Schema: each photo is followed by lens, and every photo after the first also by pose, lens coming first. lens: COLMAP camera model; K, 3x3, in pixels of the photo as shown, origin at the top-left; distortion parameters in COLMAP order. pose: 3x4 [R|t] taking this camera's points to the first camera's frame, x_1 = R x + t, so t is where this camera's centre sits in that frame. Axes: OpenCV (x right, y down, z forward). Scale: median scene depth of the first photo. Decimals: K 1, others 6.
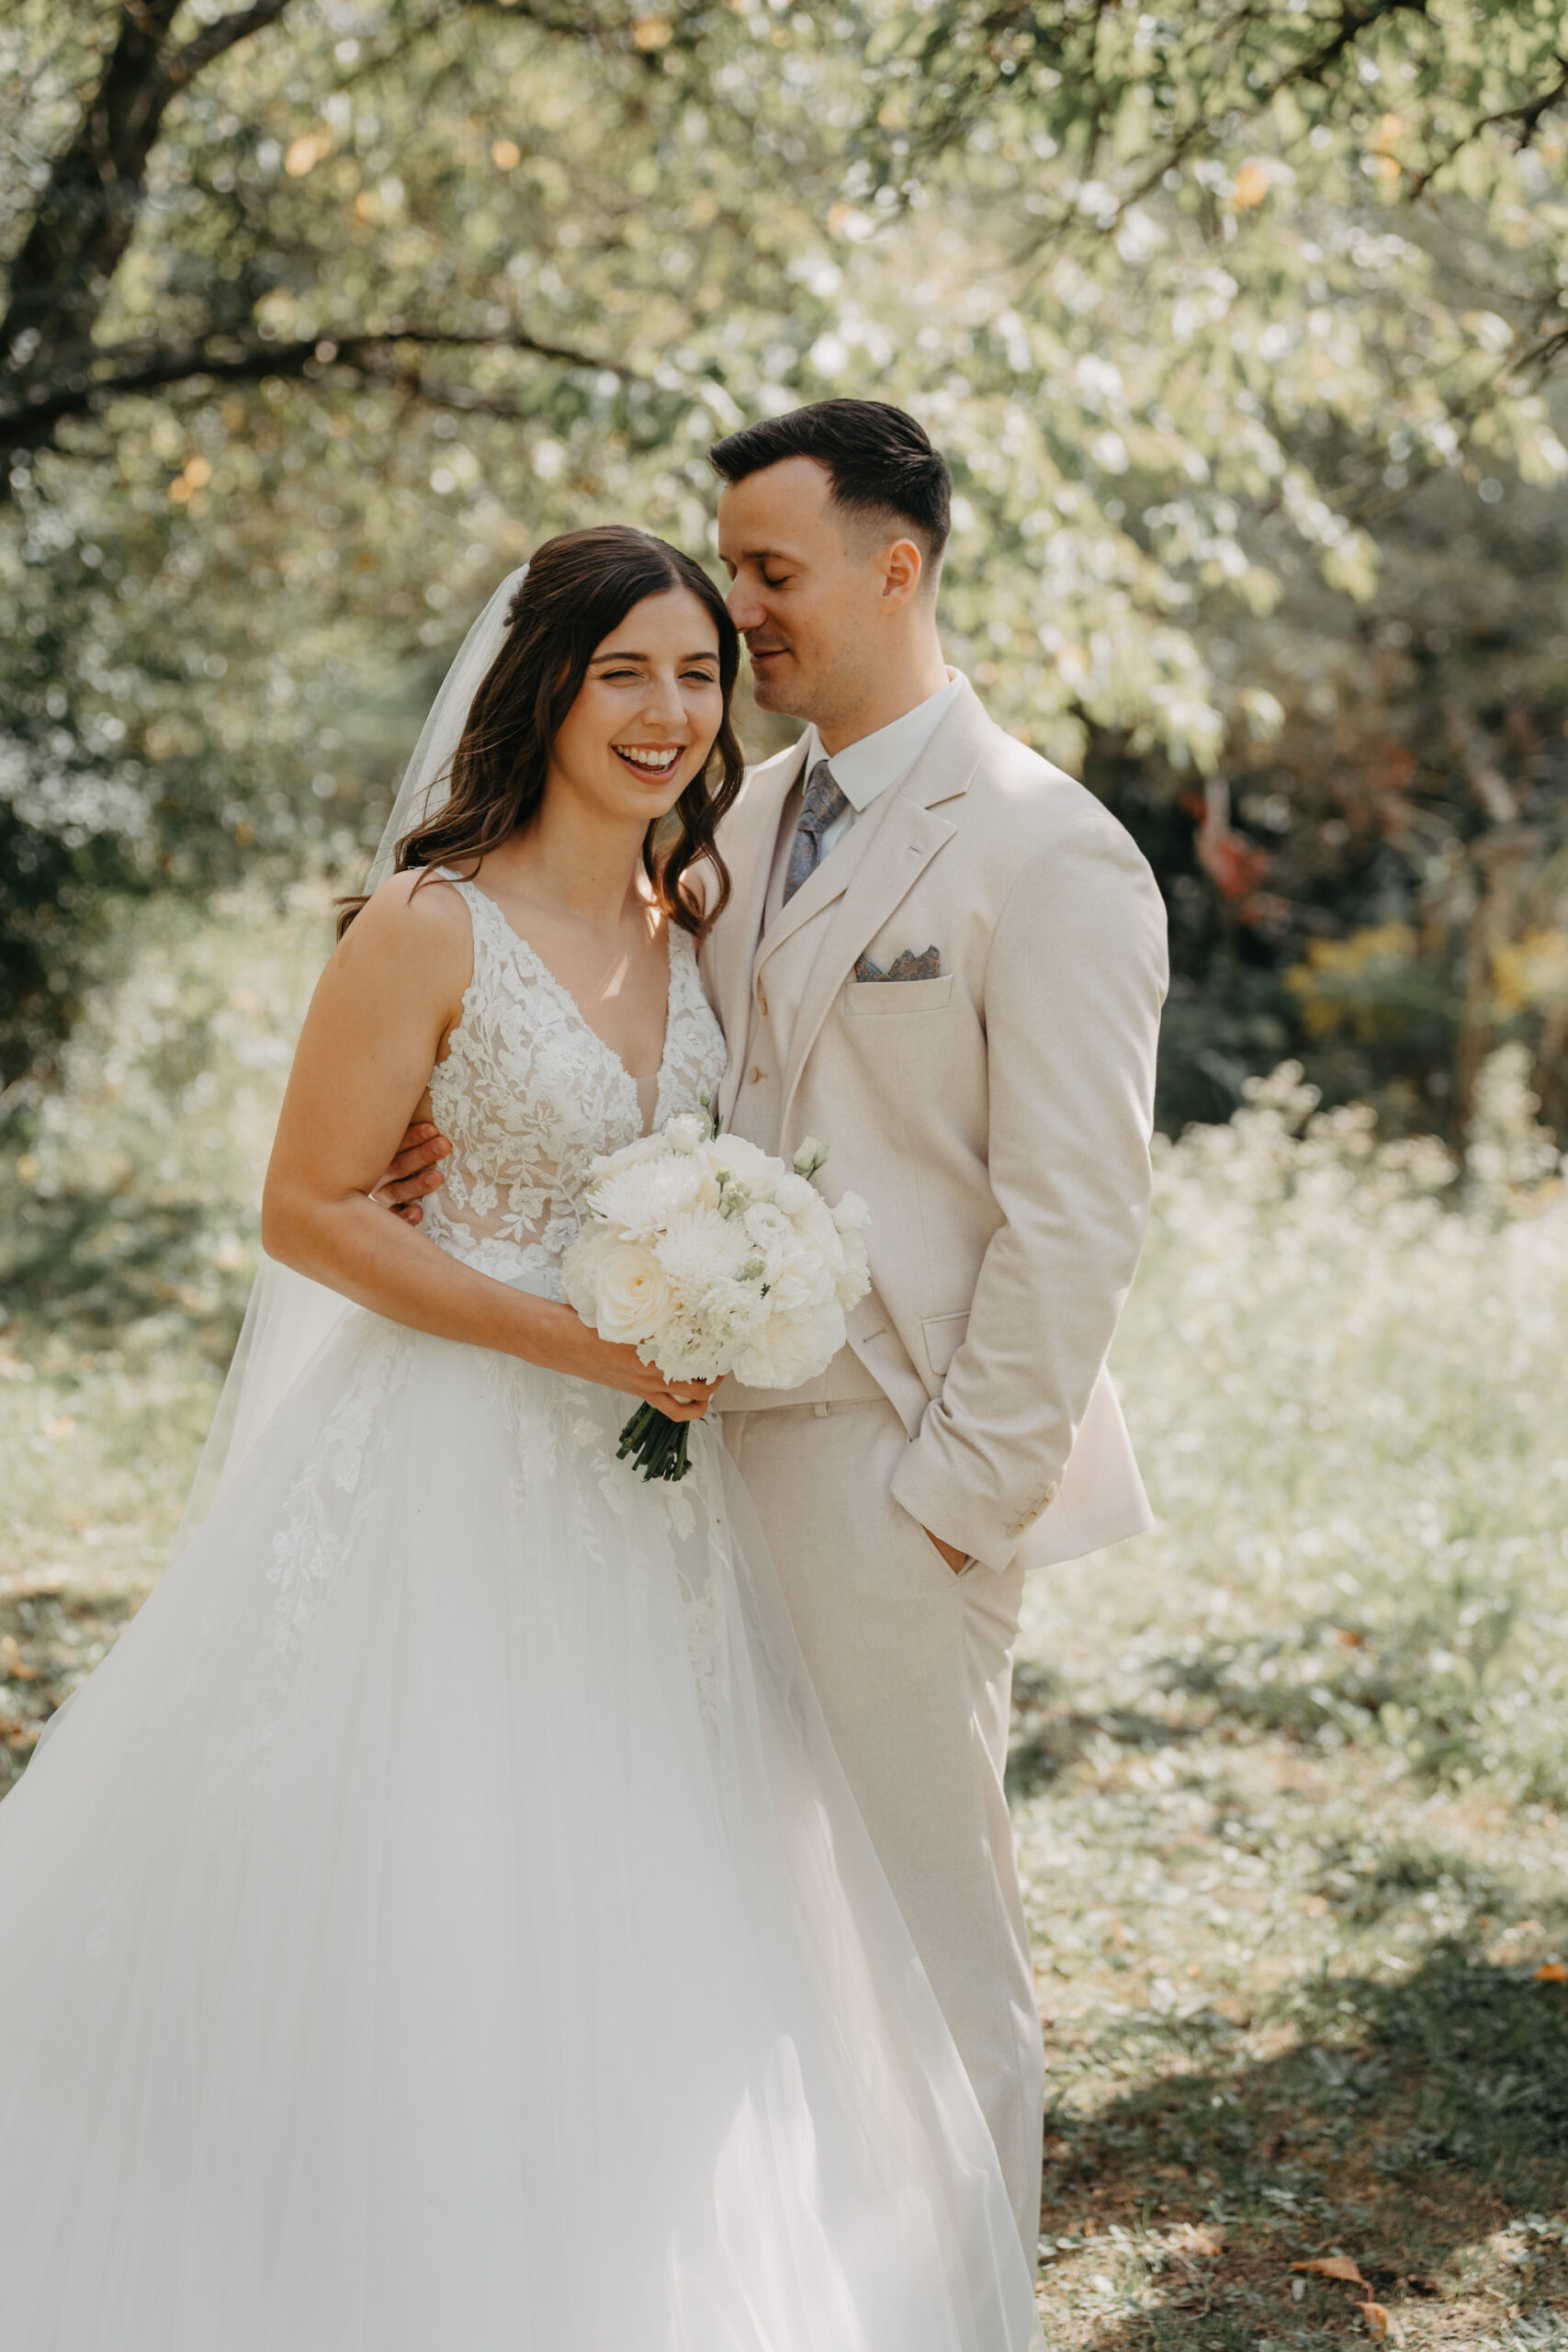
lens RADIAL K [[4517.1, 0, 790.7], [0, 4517.1, 1145.0], [0, 0, 1]] dist [0.542546, 0.327712]
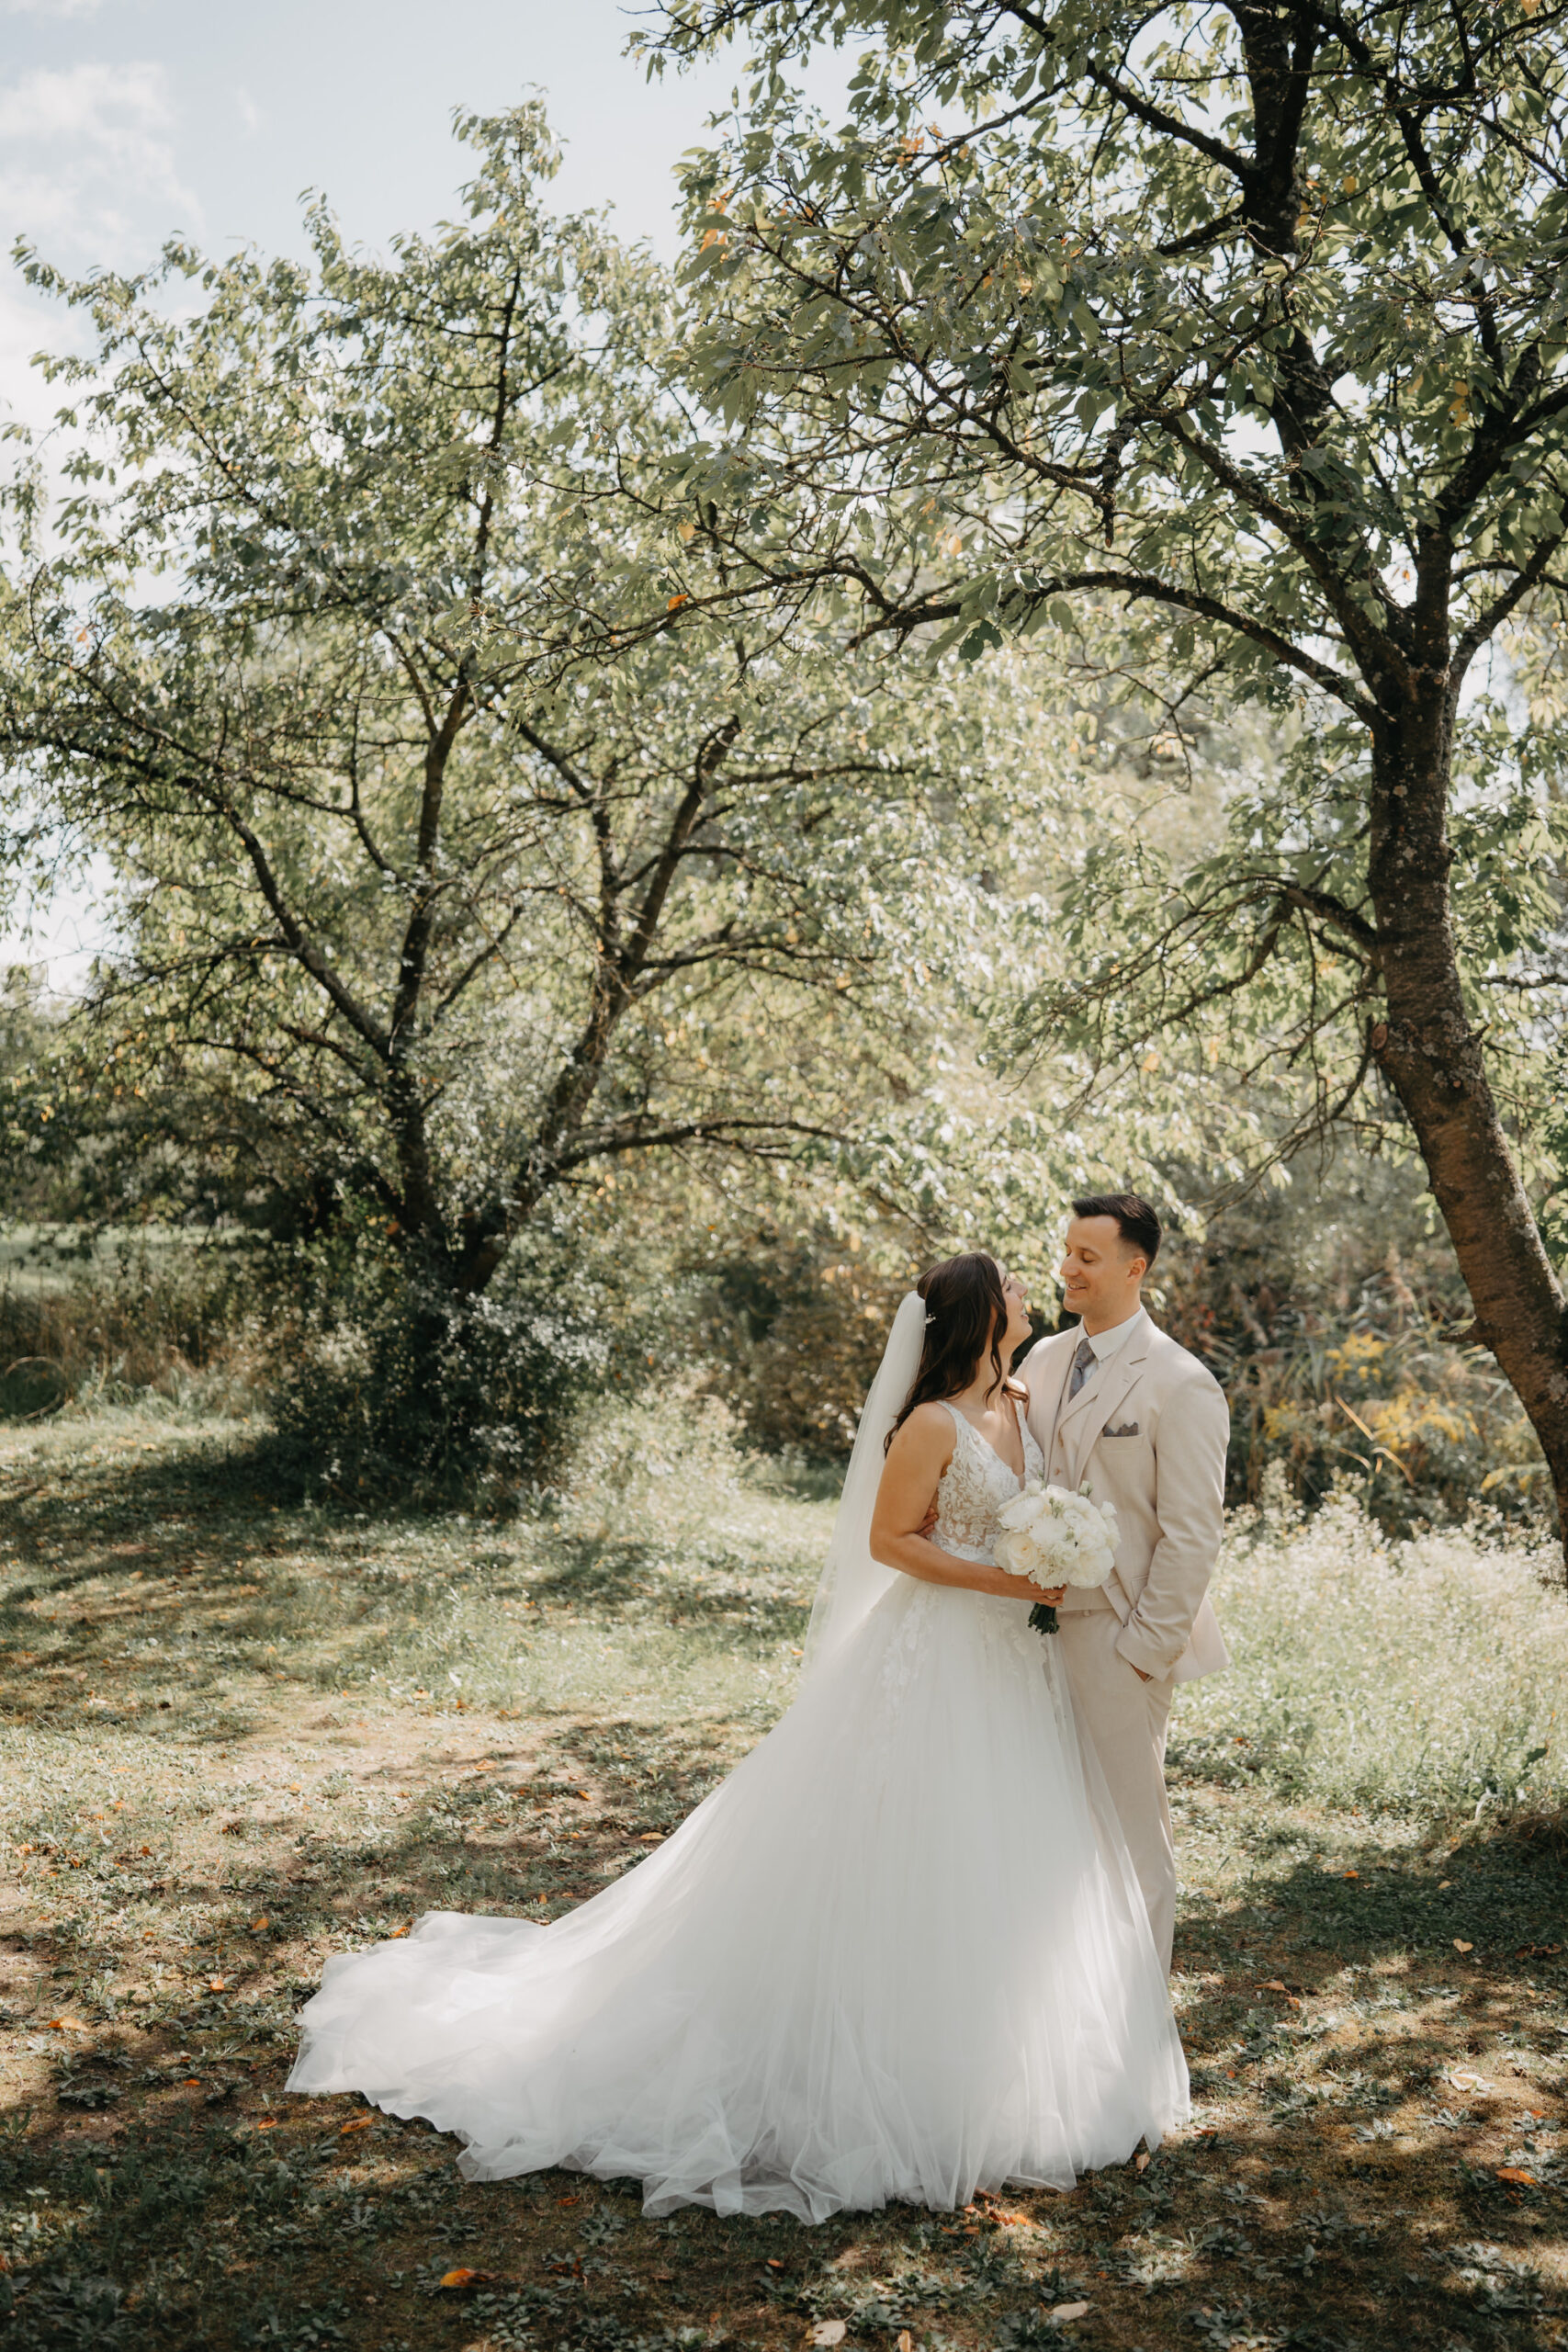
lens RADIAL K [[2455.5, 0, 784.0], [0, 2455.5, 1176.0], [0, 0, 1]] dist [-0.012782, -0.000222]
pose [[0.999594, -0.014999, -0.024245, -0.056414], [0.011527, 0.990437, -0.137483, 0.002440], [0.026076, 0.137148, 0.990207, -0.165296]]
